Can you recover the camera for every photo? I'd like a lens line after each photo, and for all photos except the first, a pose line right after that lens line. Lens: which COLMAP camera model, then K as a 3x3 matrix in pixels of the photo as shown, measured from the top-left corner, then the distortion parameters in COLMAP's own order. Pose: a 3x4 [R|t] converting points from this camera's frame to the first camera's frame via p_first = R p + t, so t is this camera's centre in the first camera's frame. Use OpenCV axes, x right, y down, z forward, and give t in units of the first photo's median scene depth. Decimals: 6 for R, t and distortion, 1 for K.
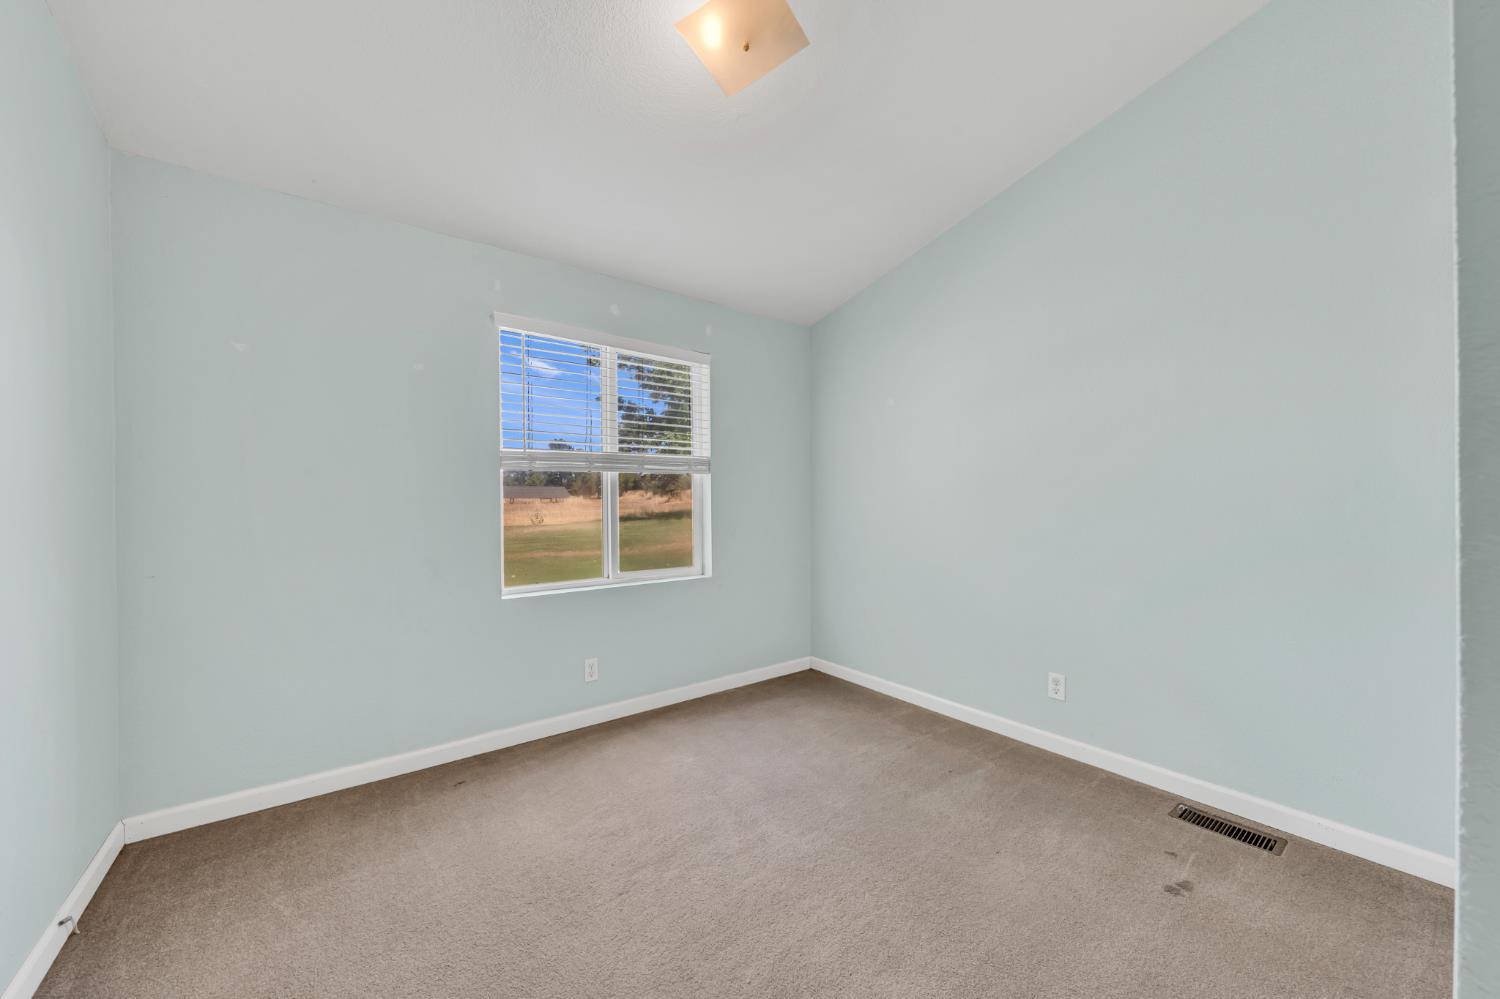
lens RADIAL K [[529.5, 0, 725.5], [0, 529.5, 499.2], [0, 0, 1]] dist [-0.000308, -0.000061]
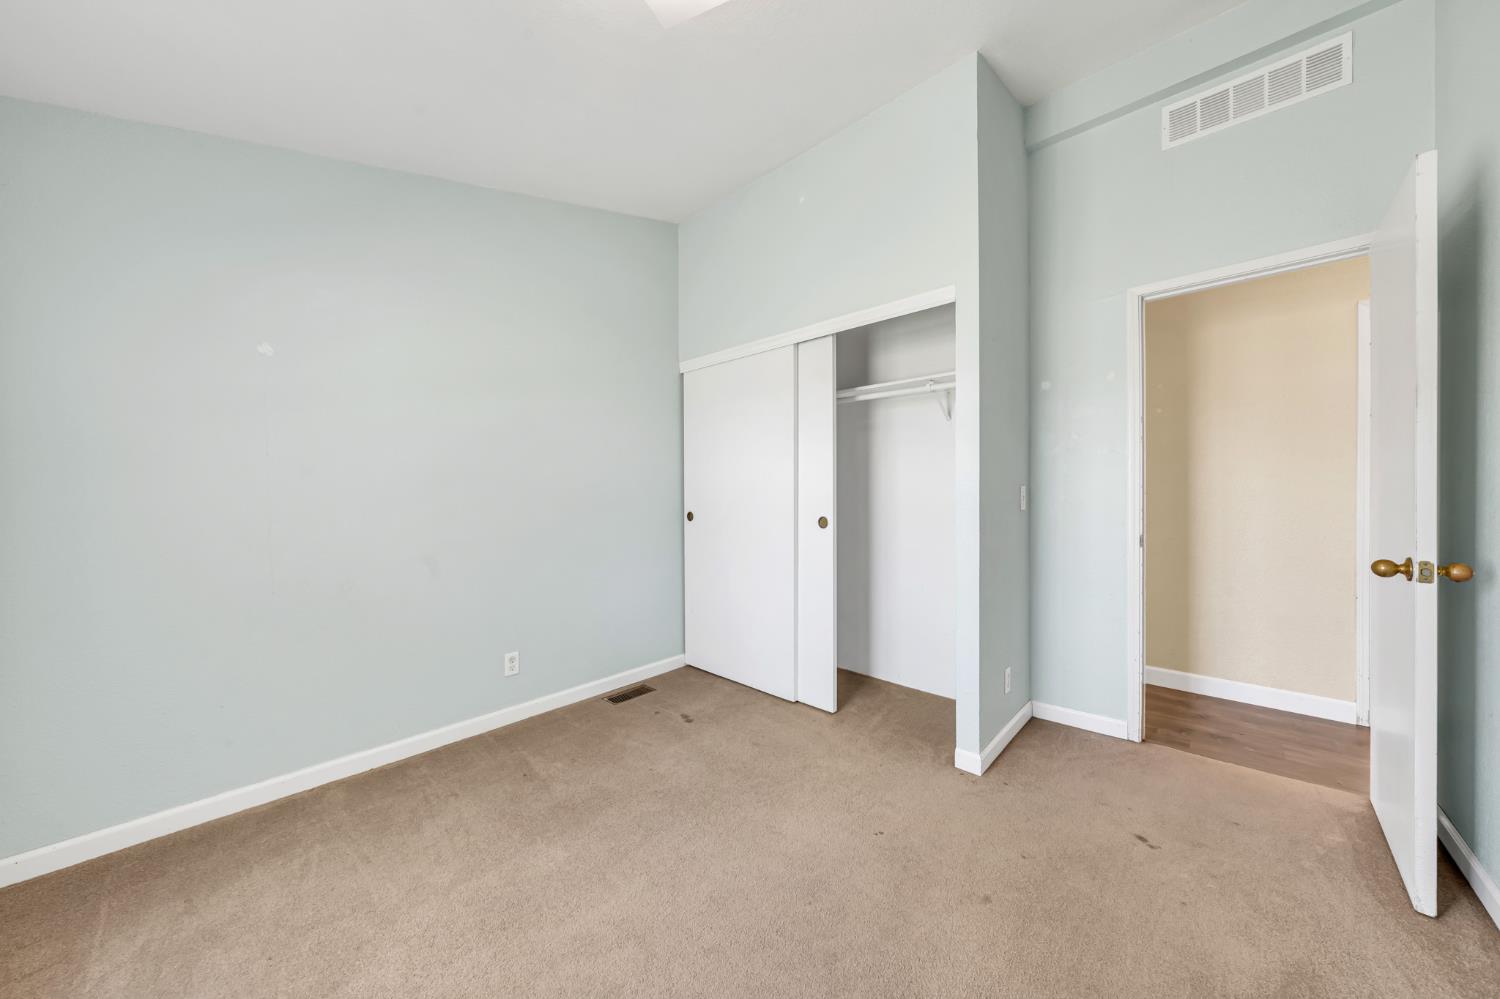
lens RADIAL K [[529.5, 0, 725.5], [0, 529.5, 499.2], [0, 0, 1]] dist [-0.000308, -0.000061]
pose [[-0.177707, 0.002013, 0.984081, -0.685813], [0.005345, 0.999985, -0.001080, 0.008380], [-0.984069, 0.005068, -0.177715, 0.909329]]
